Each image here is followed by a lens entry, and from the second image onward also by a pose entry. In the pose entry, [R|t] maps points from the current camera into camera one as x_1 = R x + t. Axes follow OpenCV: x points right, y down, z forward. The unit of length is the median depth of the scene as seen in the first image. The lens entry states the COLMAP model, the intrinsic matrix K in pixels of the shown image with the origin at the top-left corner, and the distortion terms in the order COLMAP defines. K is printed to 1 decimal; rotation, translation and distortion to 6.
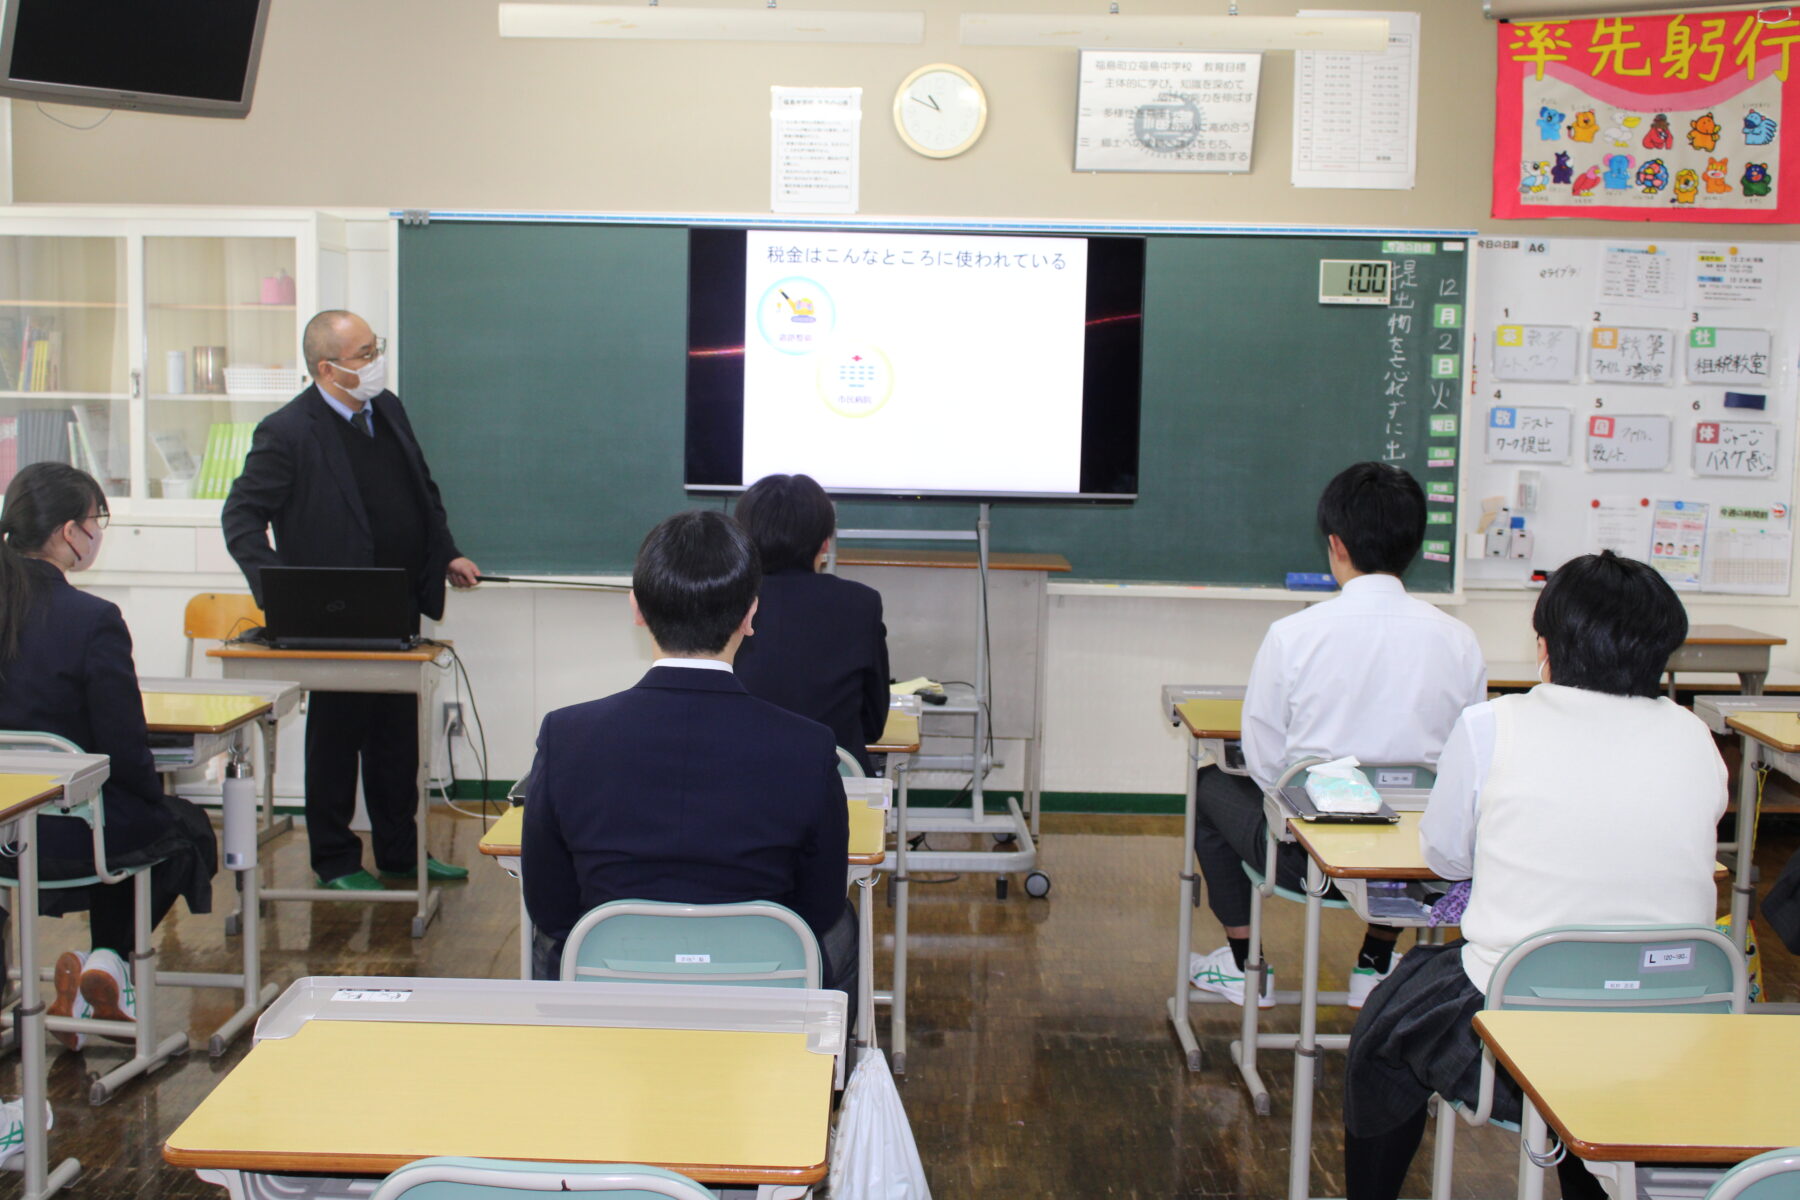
lens RADIAL K [[2184.9, 0, 900.0], [0, 2184.9, 600.0], [0, 0, 1]] dist [-0.084366, 0.099238]
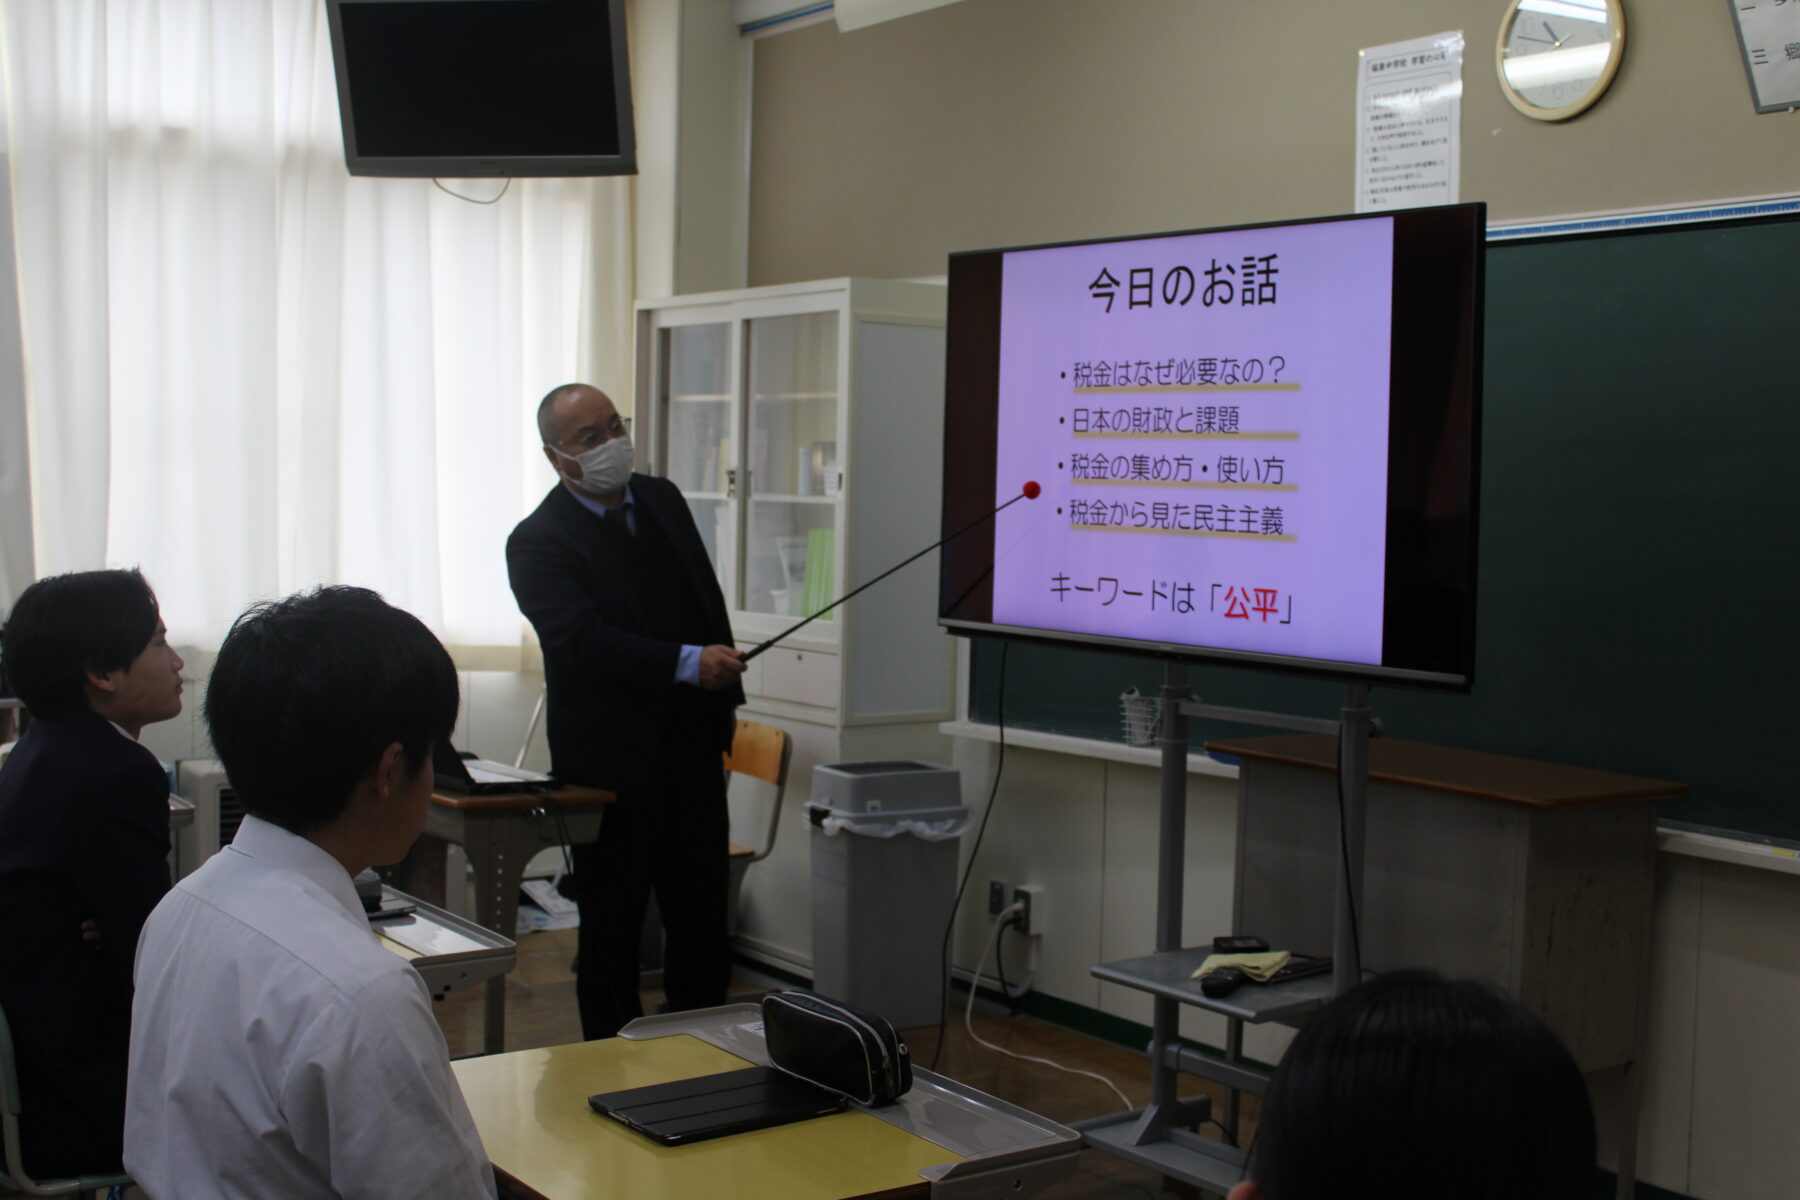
lens RADIAL K [[2184.9, 0, 900.0], [0, 2184.9, 600.0], [0, 0, 1]] dist [-0.084366, 0.099238]
pose [[0.584623, 0.039380, -0.810349, 0.414677], [-0.097448, 0.994998, -0.021950, -0.036827], [0.805431, 0.091800, 0.585537, 0.510170]]
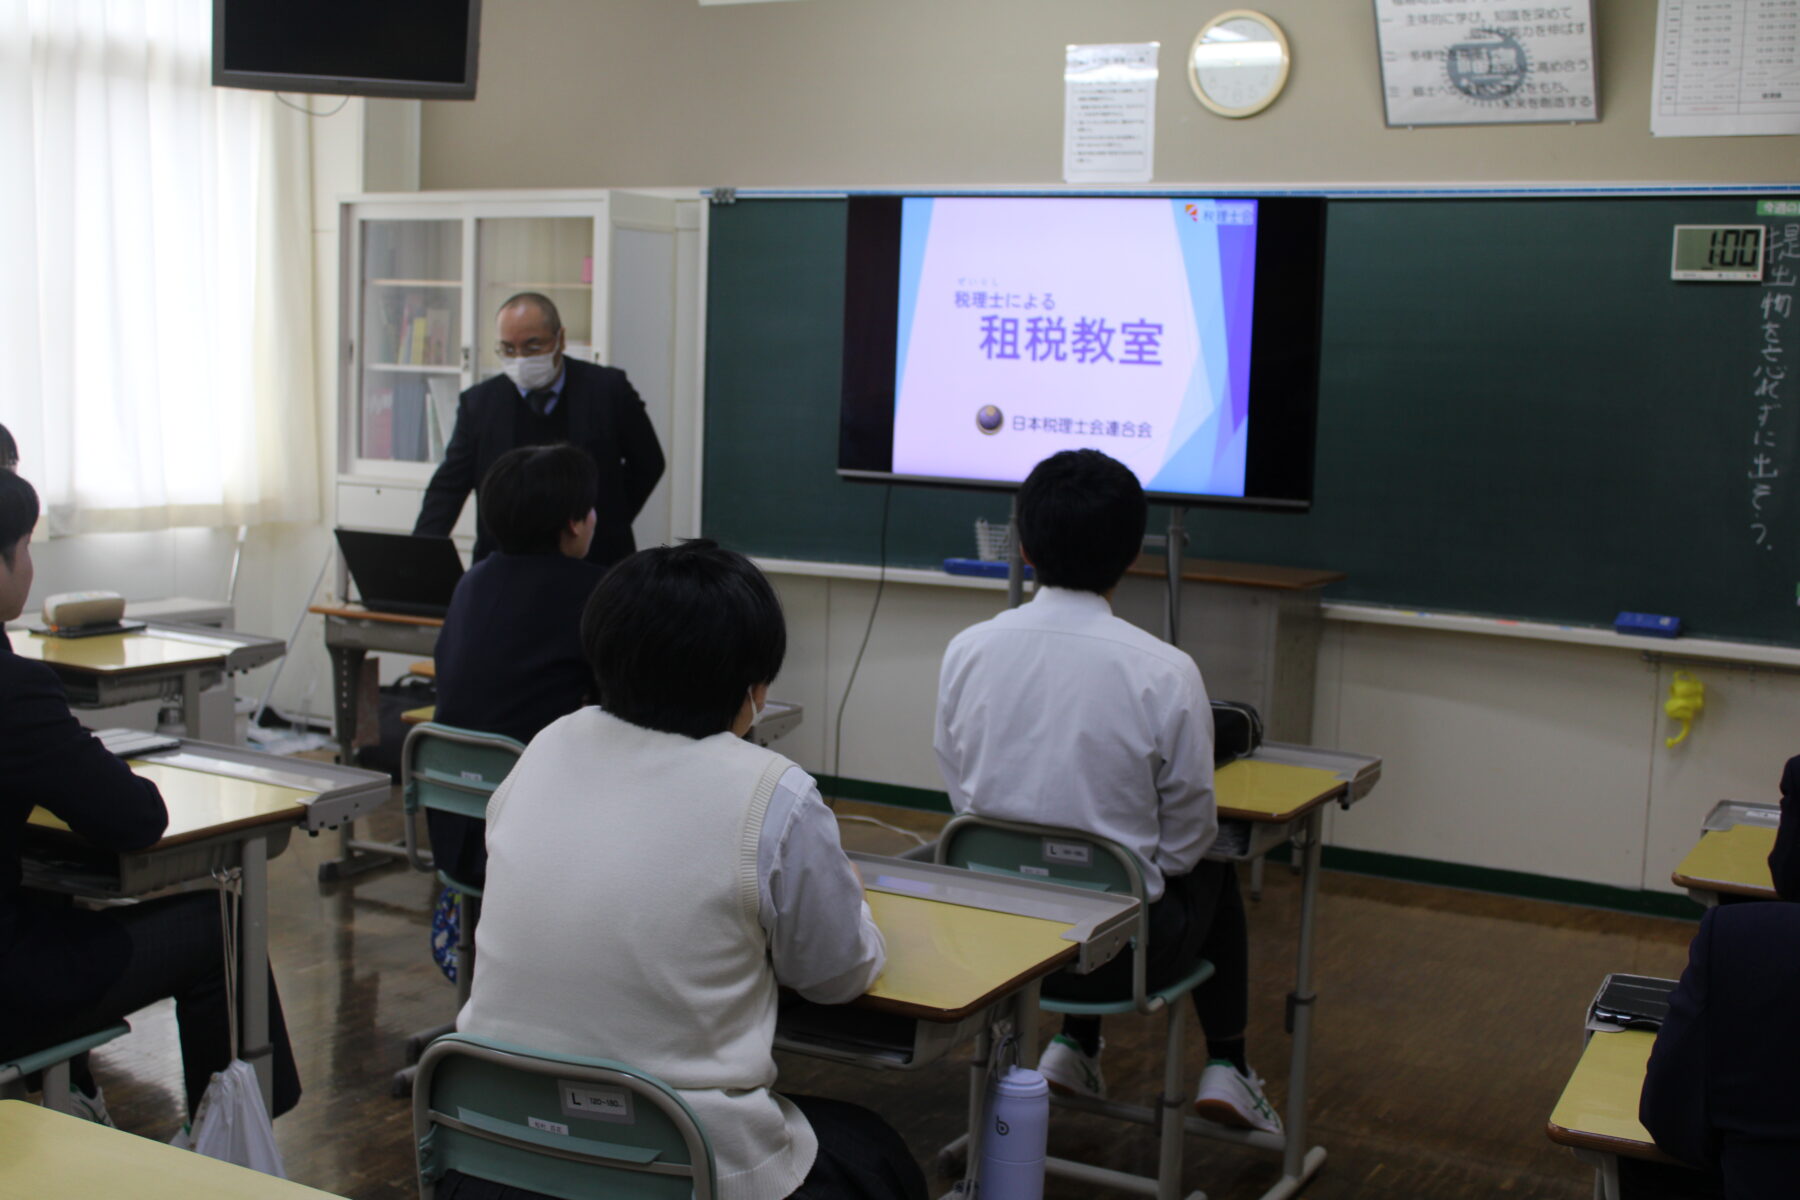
lens RADIAL K [[2141.6, 0, 905.4], [0, 2141.6, 620.1], [0, 0, 1]] dist [-0.146925, 0.274306]
pose [[0.879234, 0.068562, -0.471430, 0.323083], [-0.067080, 0.997548, 0.019971, -0.007272], [0.471643, 0.014064, 0.881677, 0.181709]]
